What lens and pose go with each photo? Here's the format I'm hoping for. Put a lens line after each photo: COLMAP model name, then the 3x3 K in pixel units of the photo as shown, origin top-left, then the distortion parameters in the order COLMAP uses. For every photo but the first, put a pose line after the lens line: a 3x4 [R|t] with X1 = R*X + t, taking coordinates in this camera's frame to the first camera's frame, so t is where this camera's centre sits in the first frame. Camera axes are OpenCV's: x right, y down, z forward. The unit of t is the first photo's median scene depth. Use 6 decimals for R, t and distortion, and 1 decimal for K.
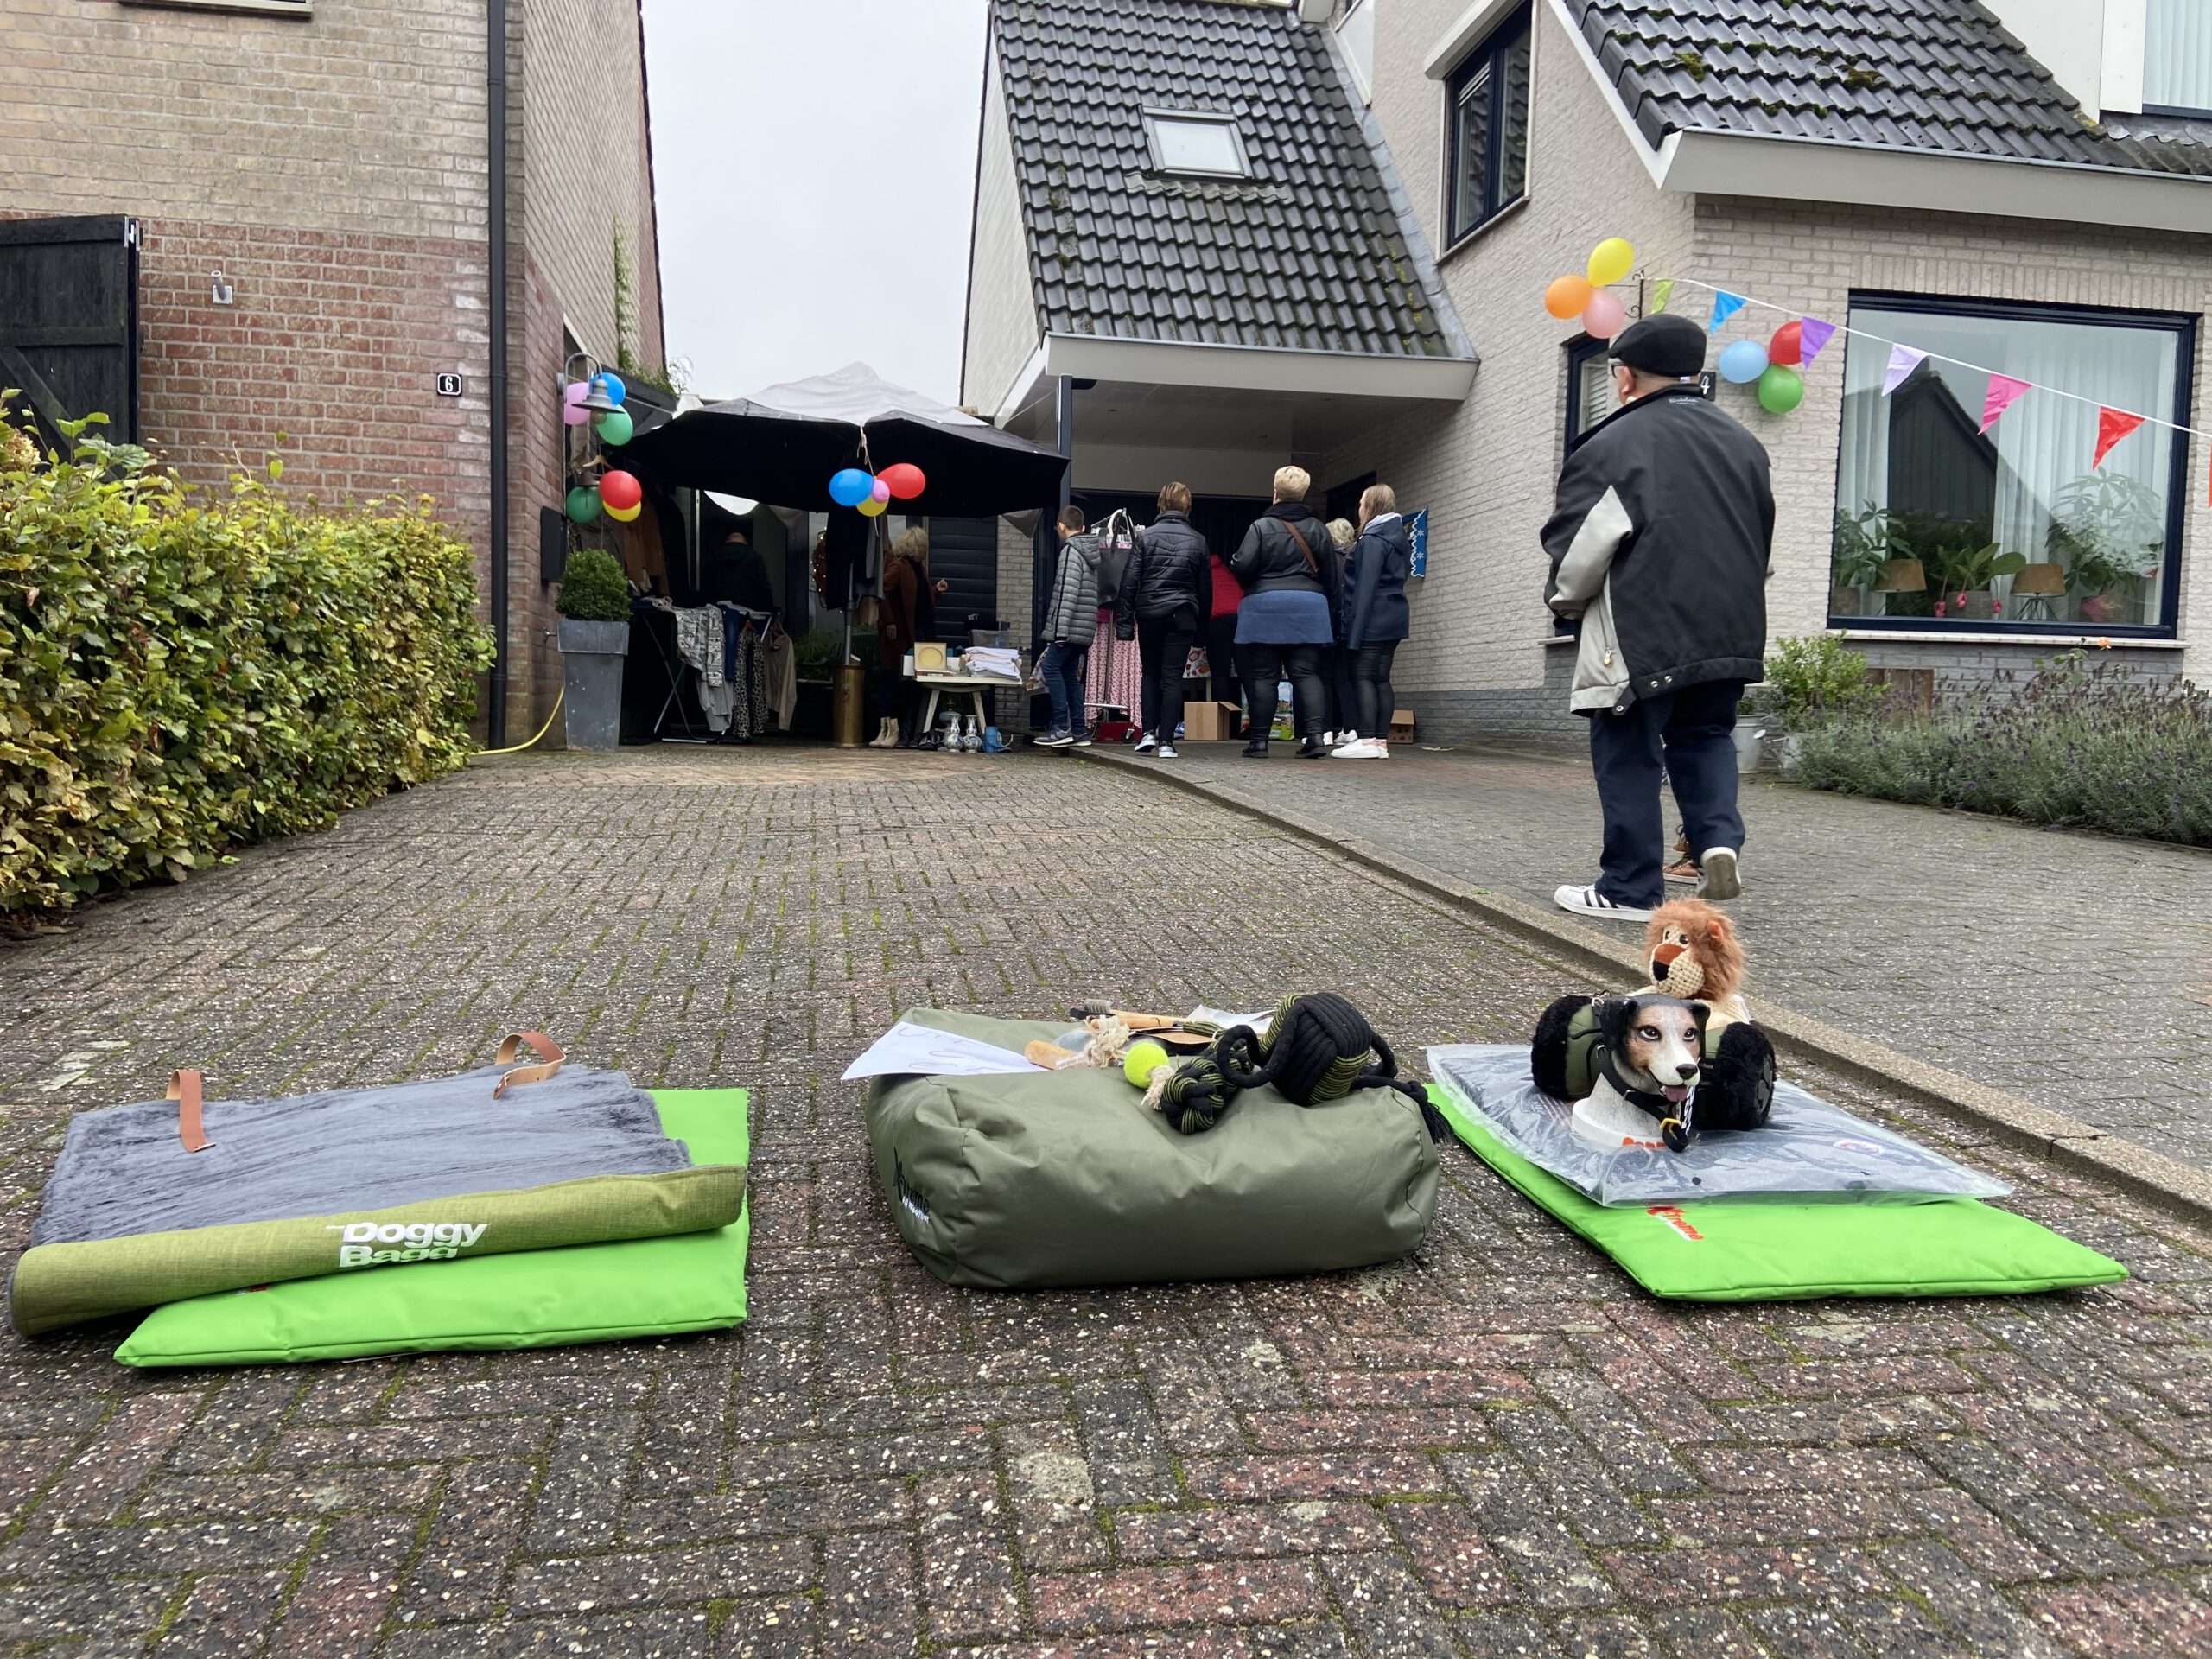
lens RADIAL K [[1684.5, 0, 1098.2], [0, 1684.5, 833.1], [0, 0, 1]] dist [0.071943, -0.098765]
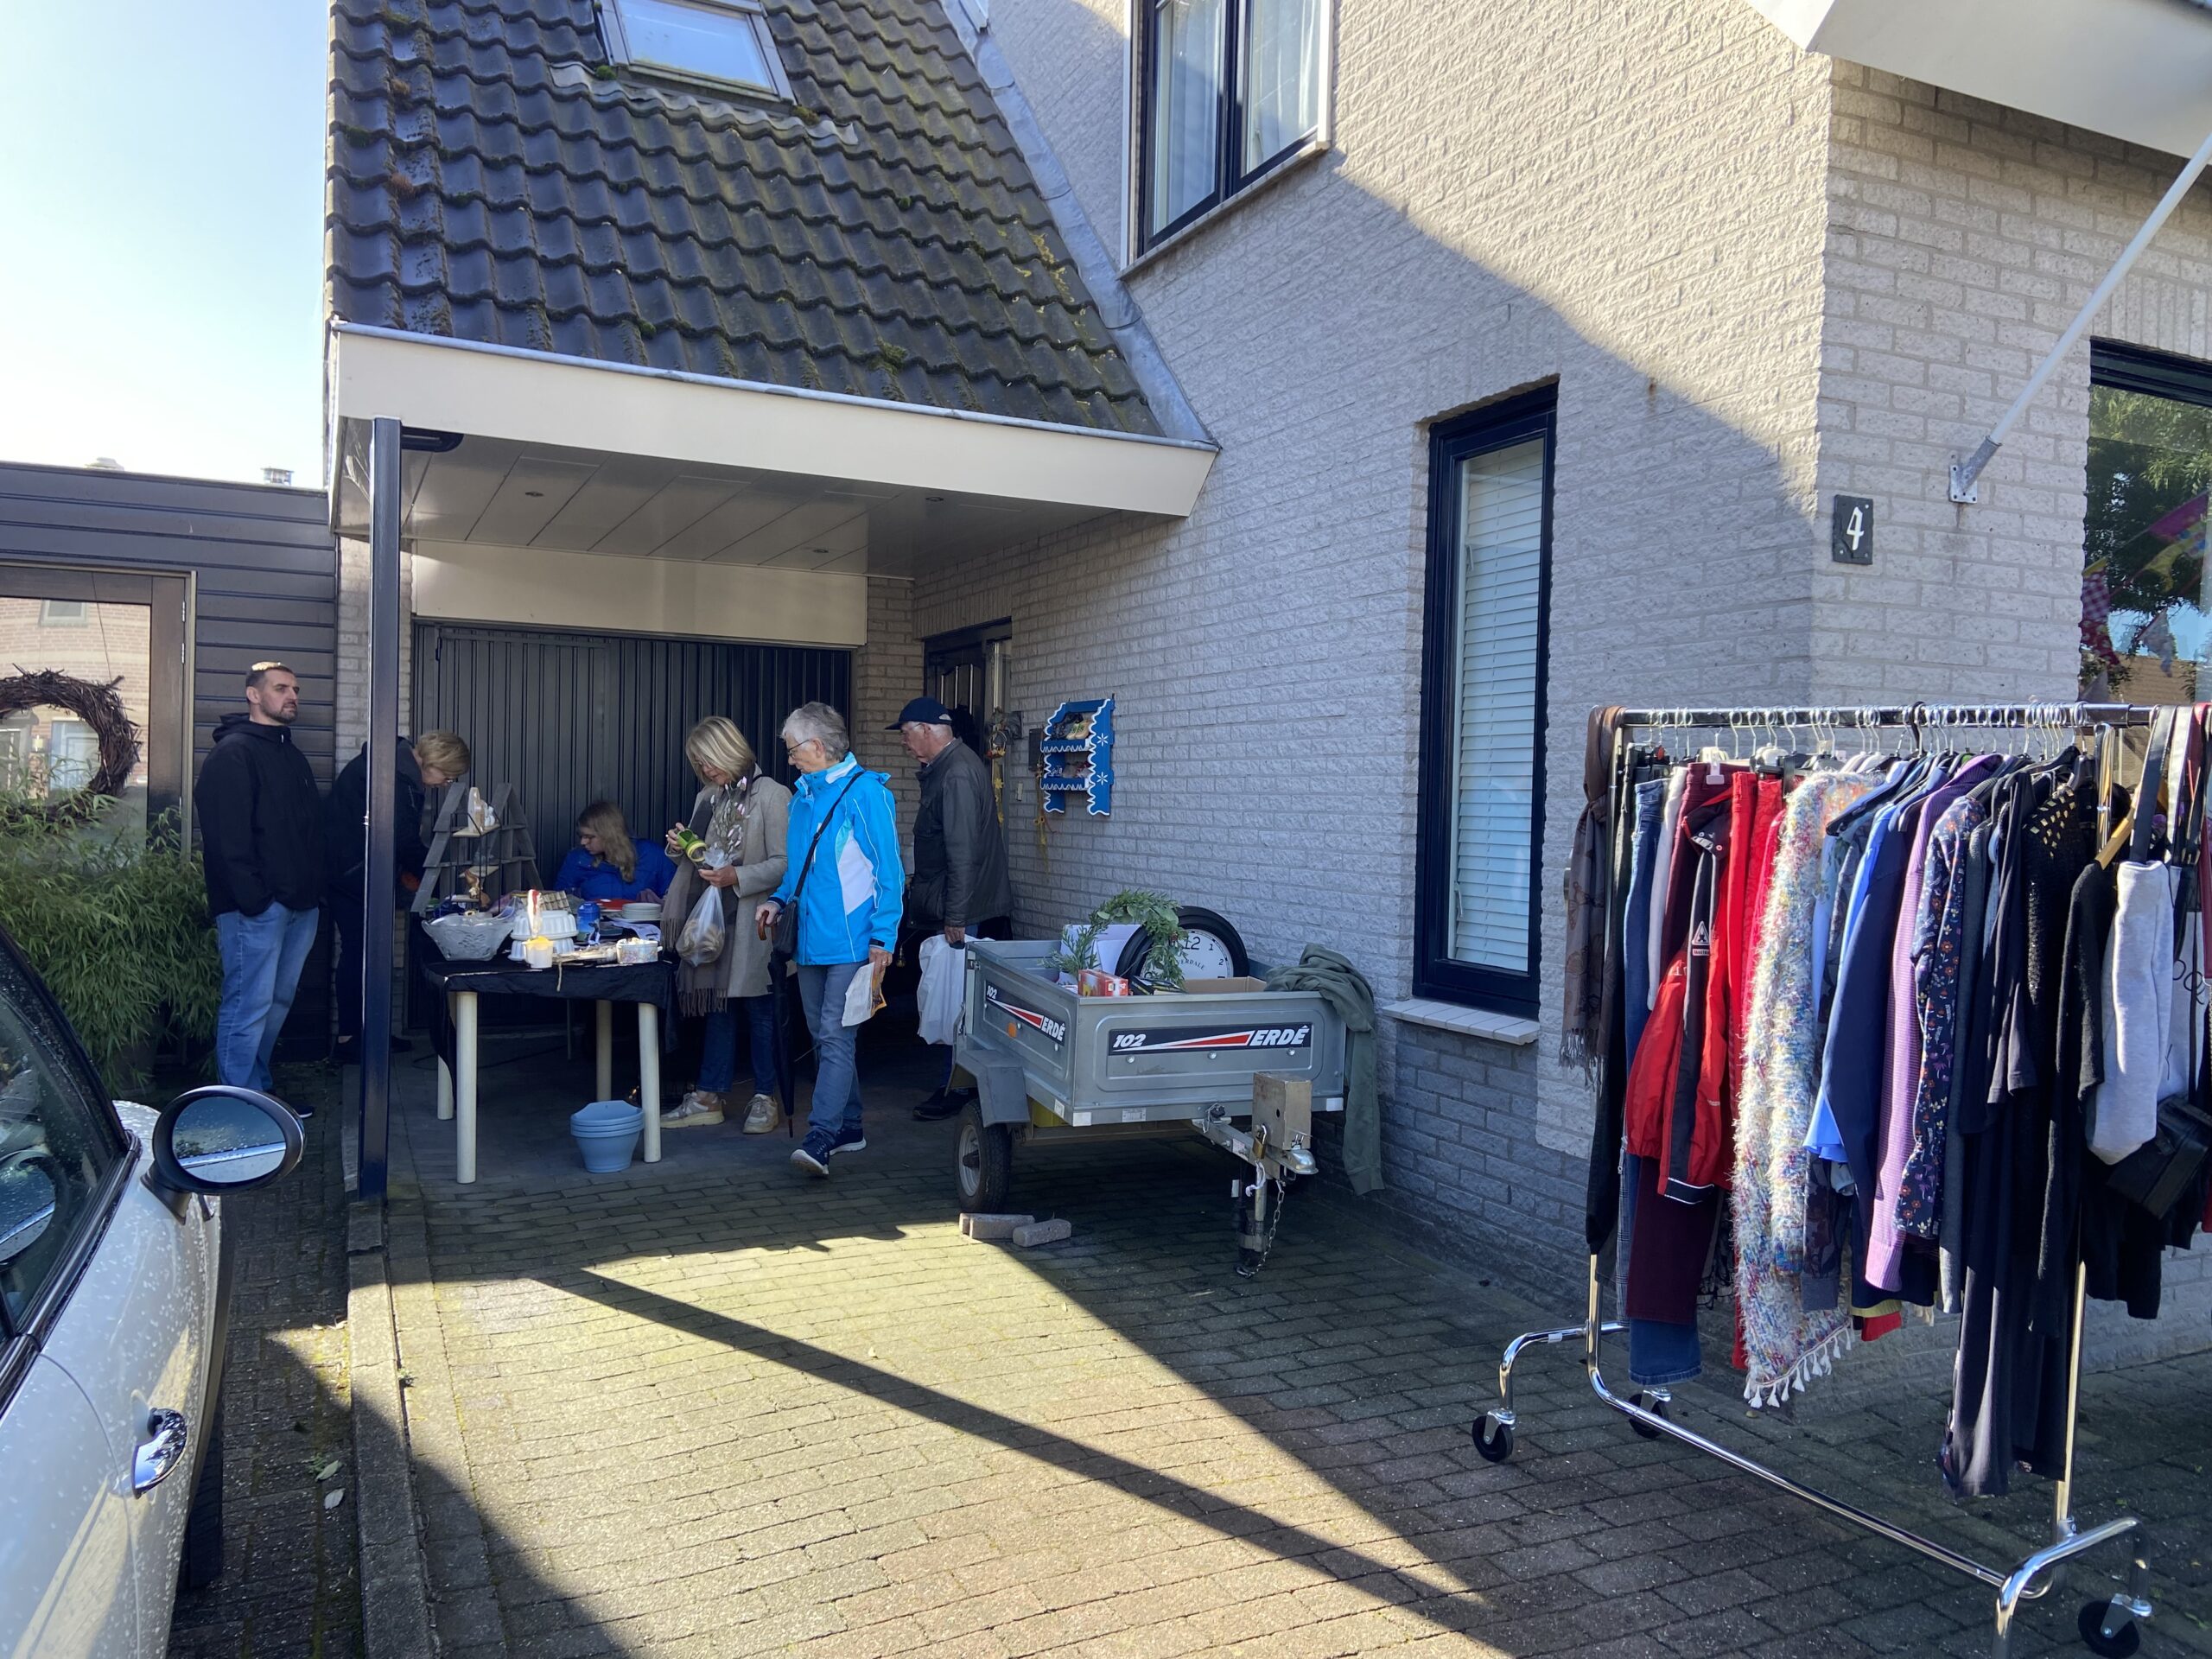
lens RADIAL K [[1684.5, 0, 1117.1], [0, 1684.5, 841.5], [0, 0, 1]] dist [0.071943, -0.098765]
pose [[0.963412, -0.005110, 0.267977, 0.042906], [0.016142, 0.999110, -0.038980, -0.121119], [-0.267539, 0.041880, 0.962636, 0.453162]]
